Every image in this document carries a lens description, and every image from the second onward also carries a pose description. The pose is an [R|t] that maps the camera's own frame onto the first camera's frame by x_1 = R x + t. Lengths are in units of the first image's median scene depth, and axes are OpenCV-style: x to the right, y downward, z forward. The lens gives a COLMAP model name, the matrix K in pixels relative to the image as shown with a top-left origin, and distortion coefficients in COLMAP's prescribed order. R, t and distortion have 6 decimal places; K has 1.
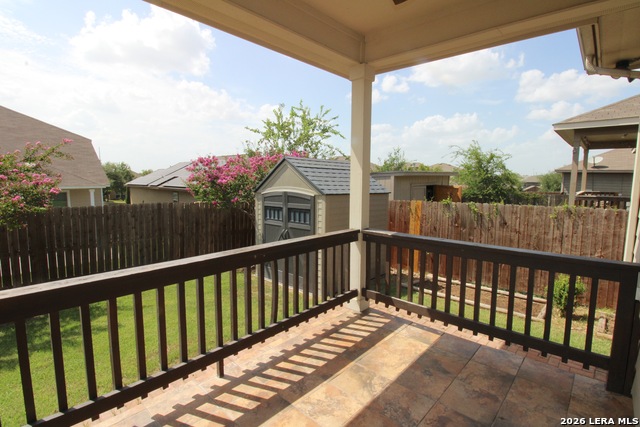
lens RADIAL K [[310.2, 0, 324.4], [0, 310.2, 211.3], [0, 0, 1]] dist [-0.000916, -0.000609]
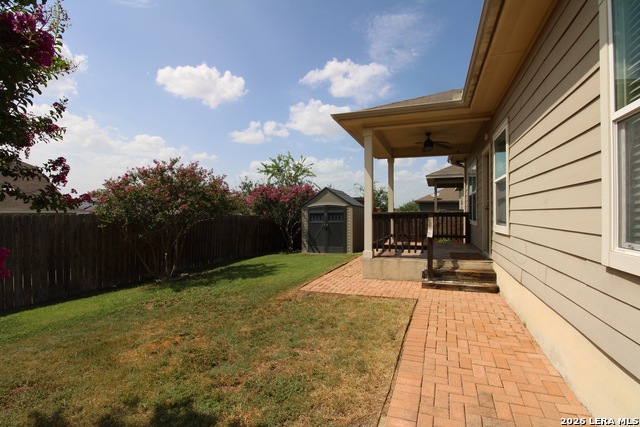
lens RADIAL K [[296.7, 0, 325.9], [0, 296.7, 213.2], [0, 0, 1]] dist [-0.001663, -0.011722]
pose [[0.915067, -0.010947, 0.403154, -0.824720], [0.052015, 0.994486, -0.091060, 0.148808], [-0.399935, 0.104296, 0.910590, -0.656849]]
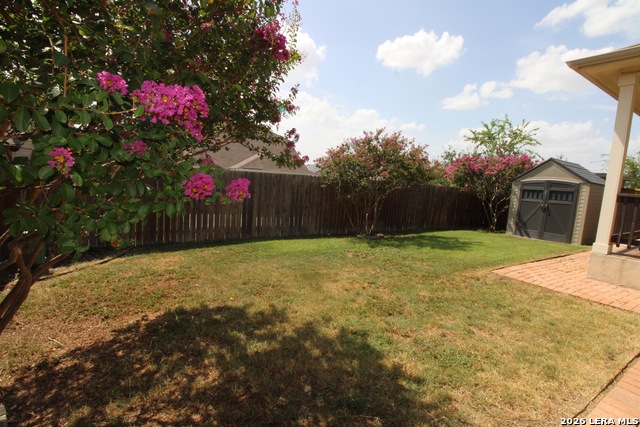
lens RADIAL K [[296.7, 0, 325.6], [0, 296.7, 214.0], [0, 0, 1]] dist [-0.001663, -0.011722]
pose [[0.969329, 0.081225, -0.231956, -0.802853], [-0.079268, 0.996695, 0.017761, 0.158658], [0.232632, 0.001170, 0.972564, -0.675062]]
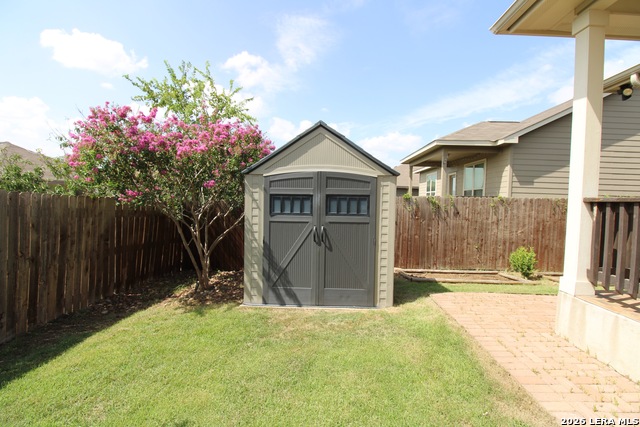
lens RADIAL K [[296.7, 0, 324.9], [0, 296.7, 212.0], [0, 0, 1]] dist [-0.001663, -0.011722]
pose [[0.763575, -0.015929, 0.645523, -0.512120], [0.045767, 0.998517, -0.029497, 0.043967], [-0.644096, 0.052067, 0.763171, 0.455320]]
